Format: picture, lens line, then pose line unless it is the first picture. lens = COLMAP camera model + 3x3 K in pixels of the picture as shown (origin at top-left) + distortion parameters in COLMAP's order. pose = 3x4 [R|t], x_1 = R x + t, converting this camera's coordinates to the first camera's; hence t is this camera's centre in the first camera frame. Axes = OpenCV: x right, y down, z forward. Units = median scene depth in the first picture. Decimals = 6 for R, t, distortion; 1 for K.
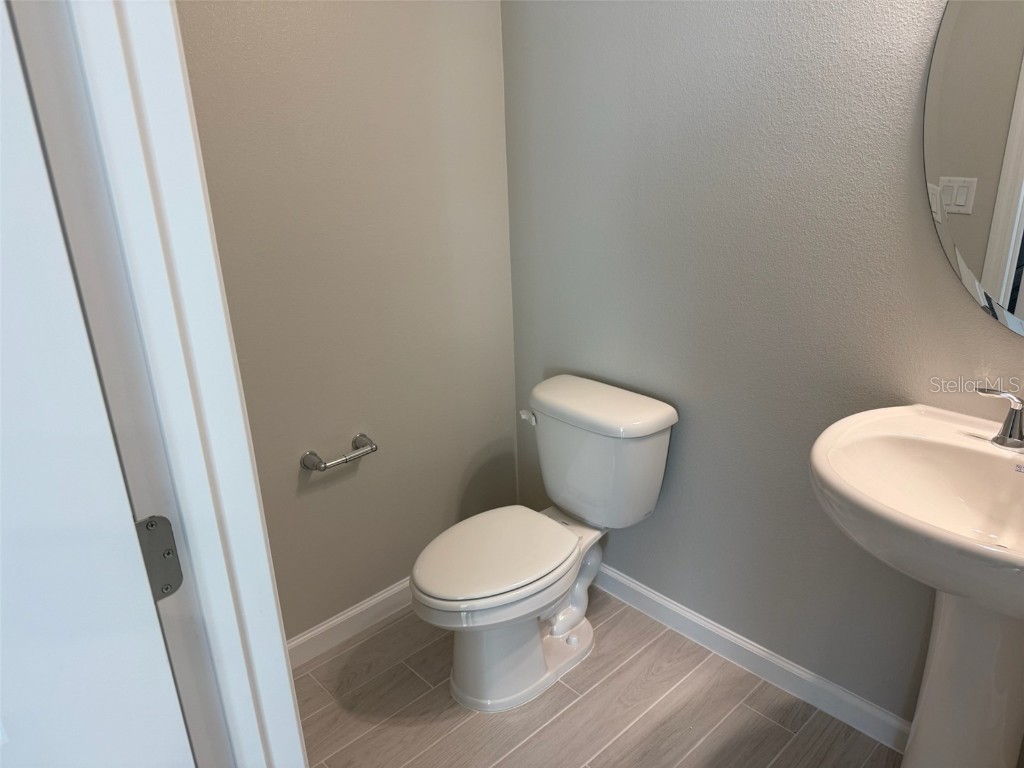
lens RADIAL K [[721.0, 0, 514.7], [0, 721.0, 390.2], [0, 0, 1]] dist [0.059722, -0.086423]
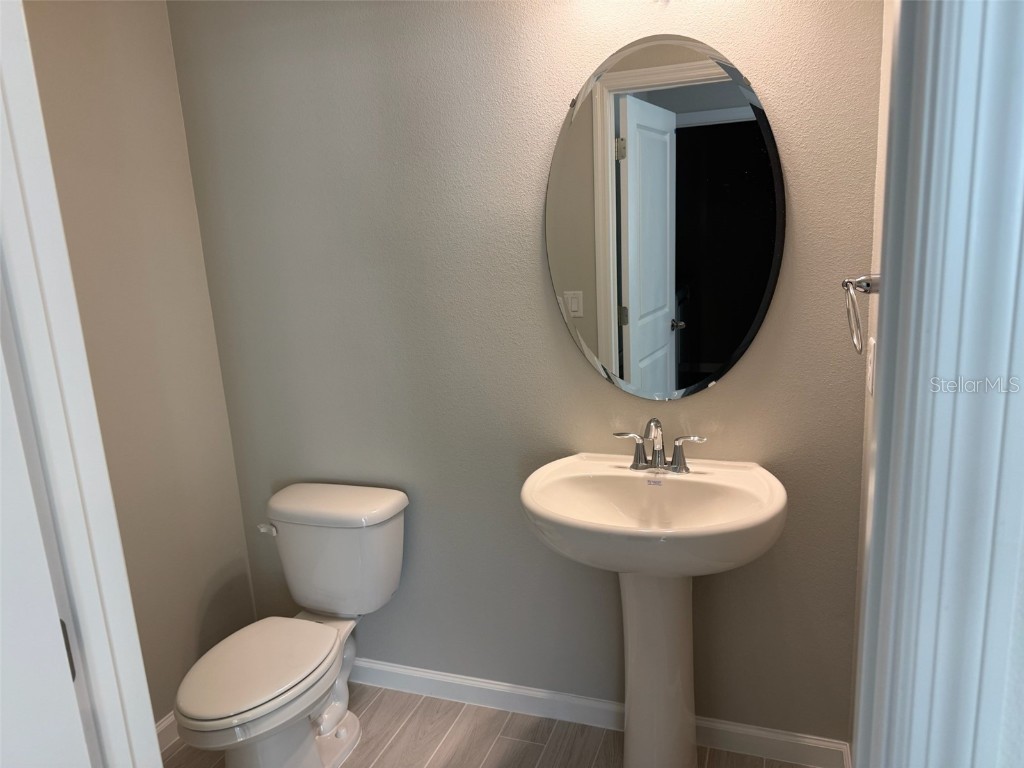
lens RADIAL K [[721.0, 0, 510.3], [0, 721.0, 380.8], [0, 0, 1]] dist [0.059722, -0.086423]
pose [[0.897034, -0.106189, 0.429015, -0.105877], [0.178434, 0.975093, -0.131736, 0.031634], [-0.404341, 0.194723, 0.893640, -0.150219]]
